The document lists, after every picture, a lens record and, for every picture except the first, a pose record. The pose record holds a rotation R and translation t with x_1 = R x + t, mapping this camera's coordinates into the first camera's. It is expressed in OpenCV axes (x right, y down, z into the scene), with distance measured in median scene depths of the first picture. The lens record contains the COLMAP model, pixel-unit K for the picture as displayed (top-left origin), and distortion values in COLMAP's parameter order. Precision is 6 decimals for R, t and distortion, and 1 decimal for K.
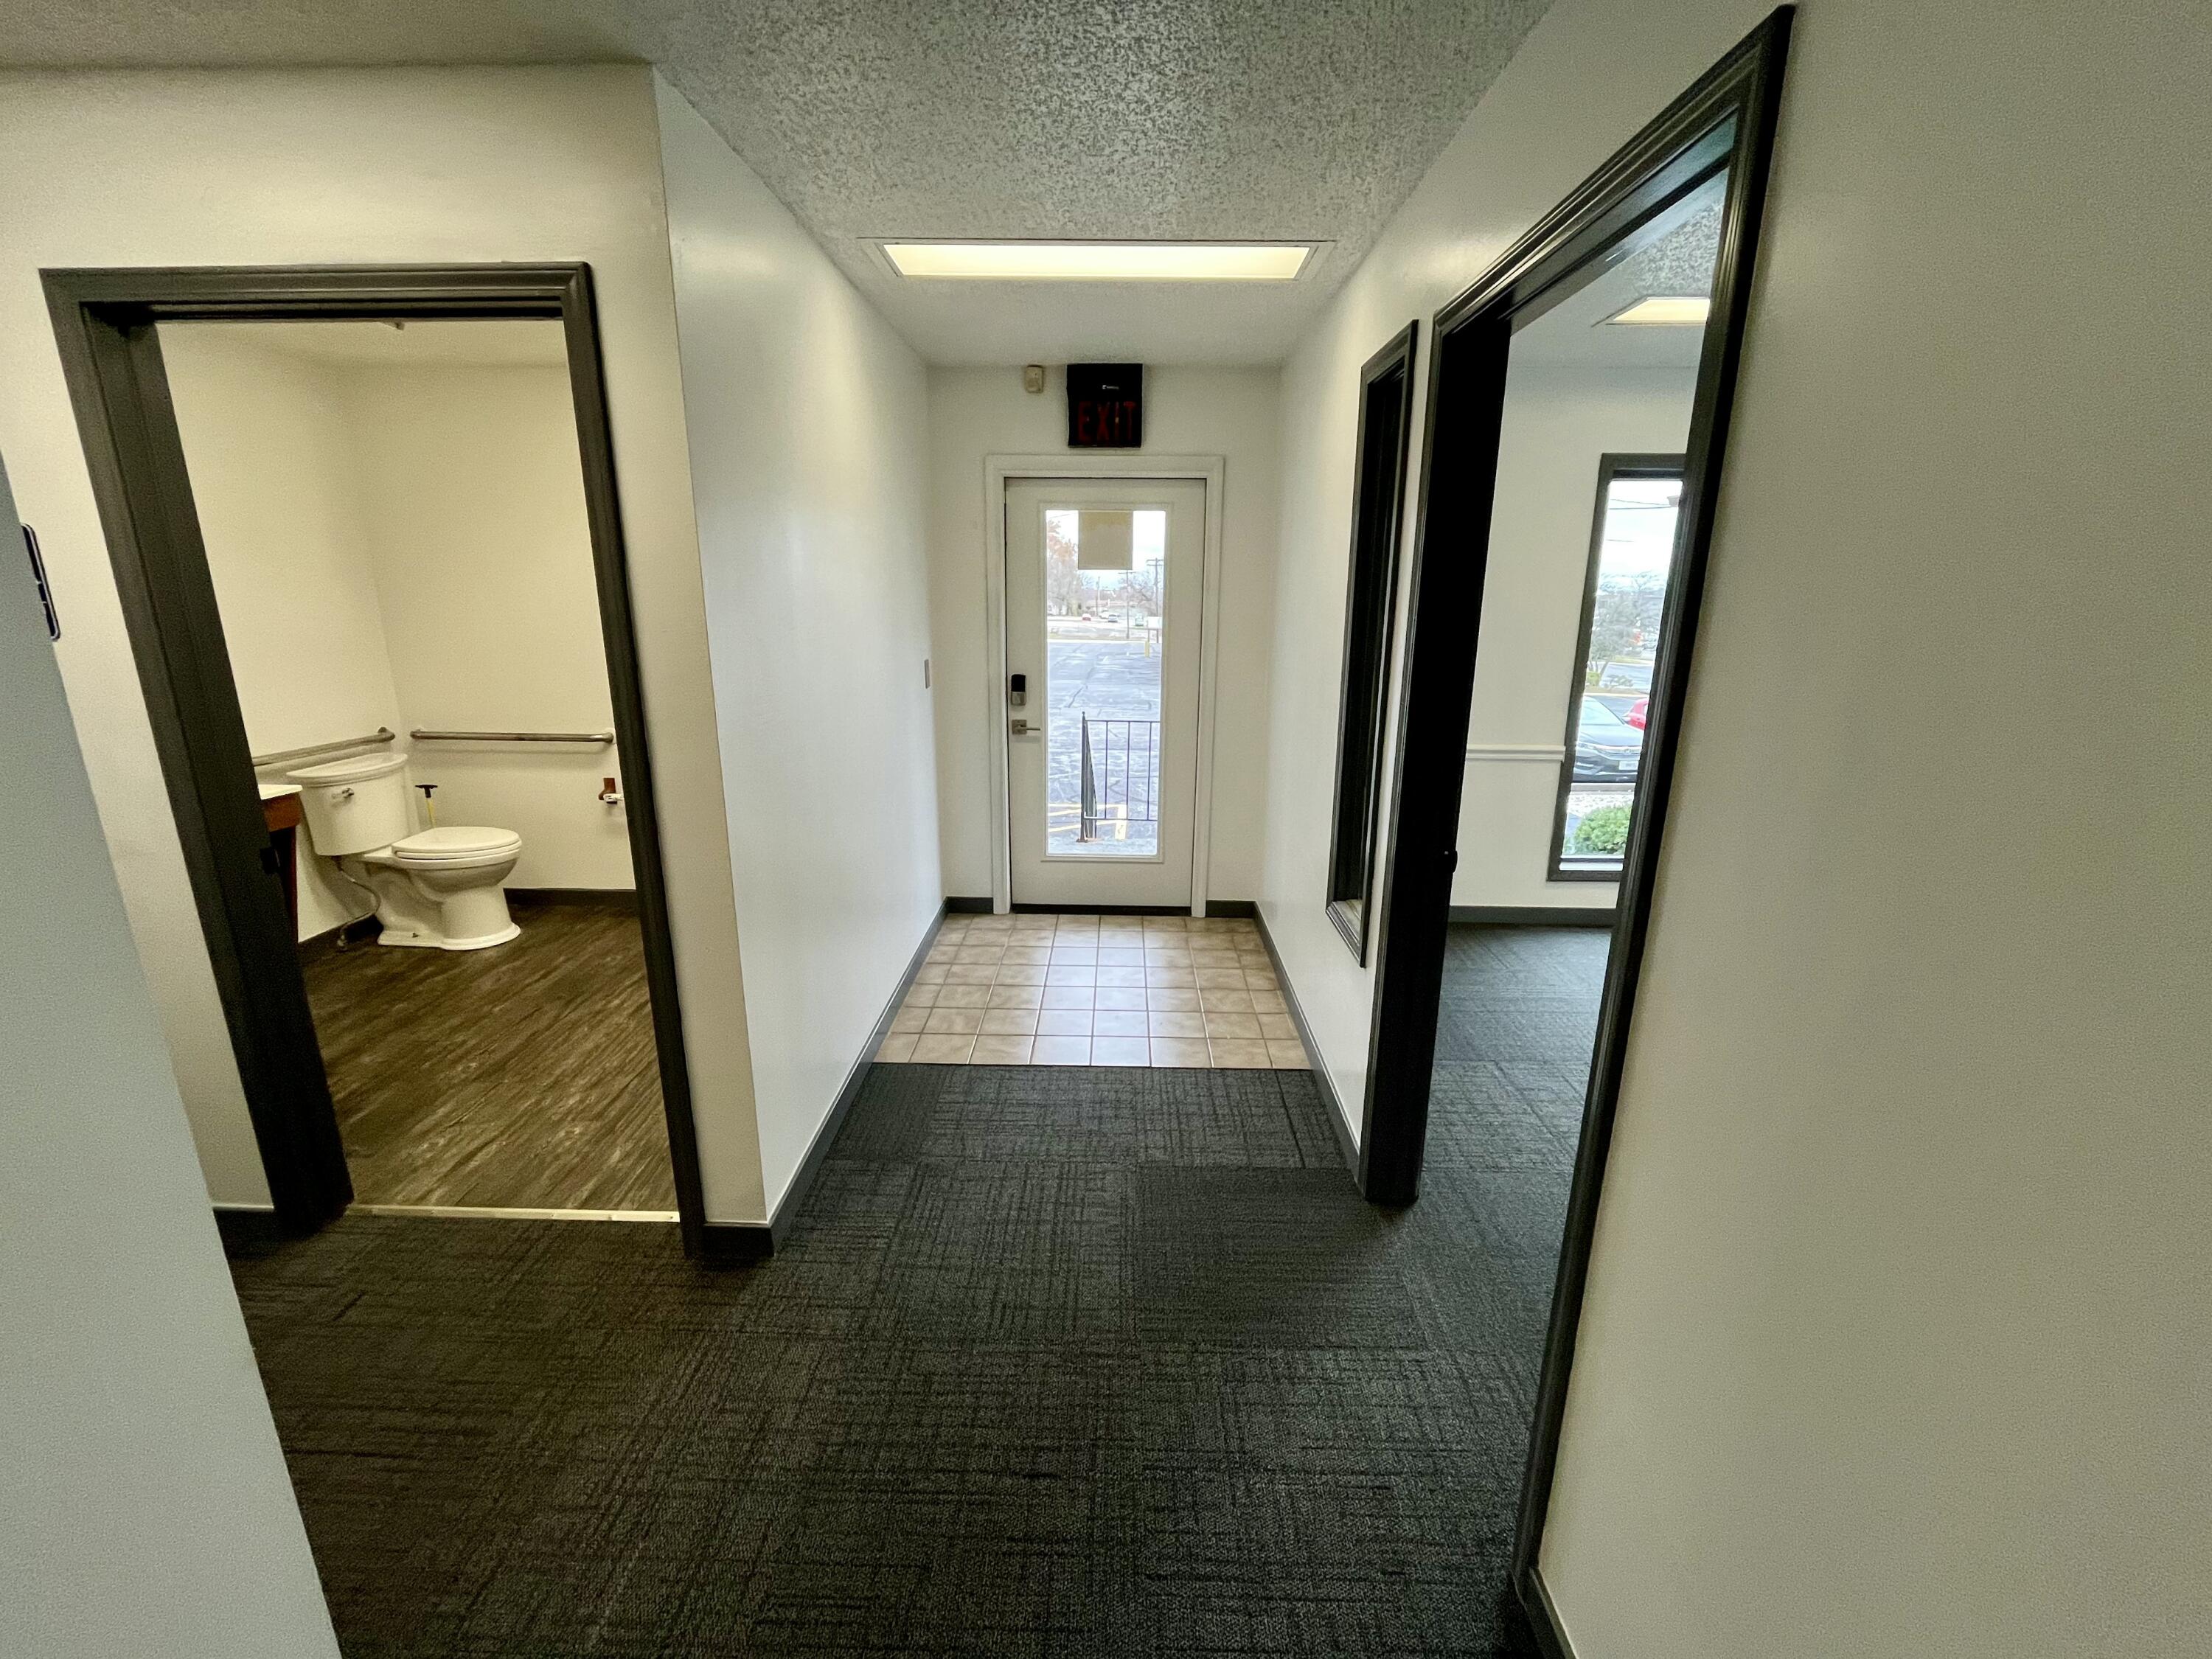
lens RADIAL K [[909.7, 0, 1097.6], [0, 909.7, 826.6], [0, 0, 1]] dist [-0.001625, -0.000690]
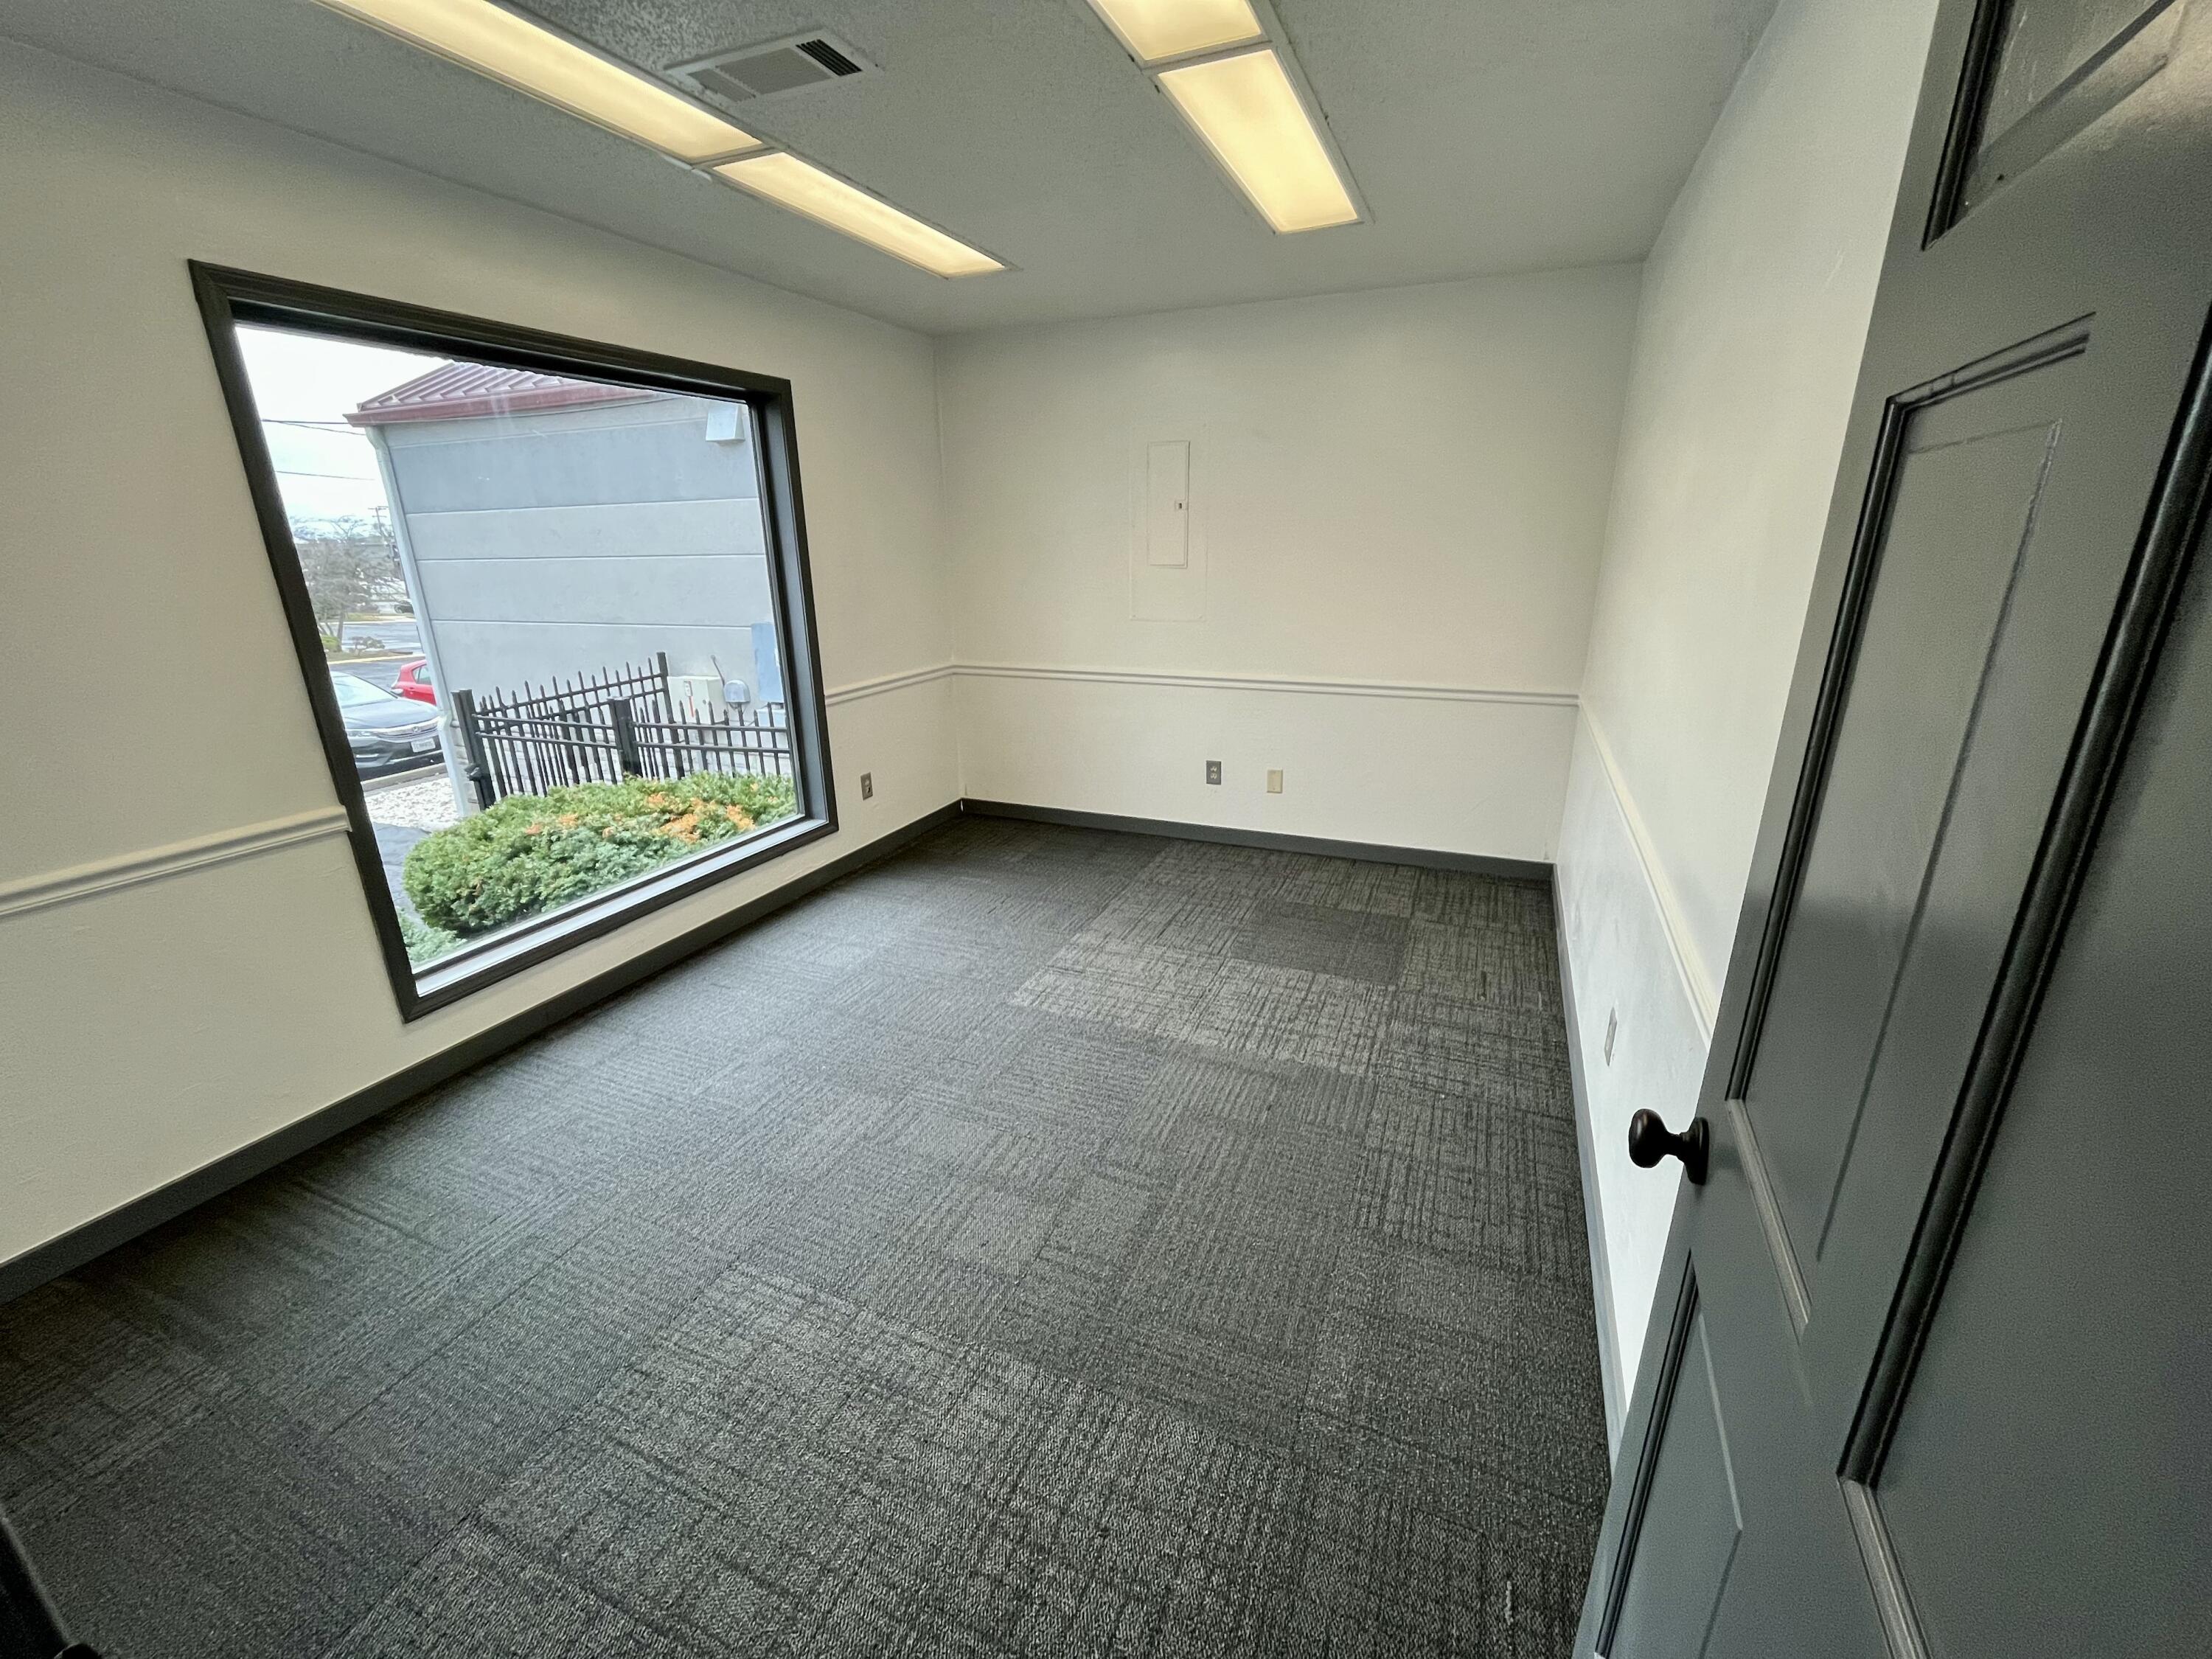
lens RADIAL K [[909.7, 0, 1097.6], [0, 909.7, 826.6], [0, 0, 1]] dist [-0.001625, -0.000690]
pose [[0.370933, -0.295612, 0.880353, 0.179444], [0.246509, 0.945317, 0.213561, -0.078158], [-0.895345, 0.137798, 0.423520, 0.328797]]
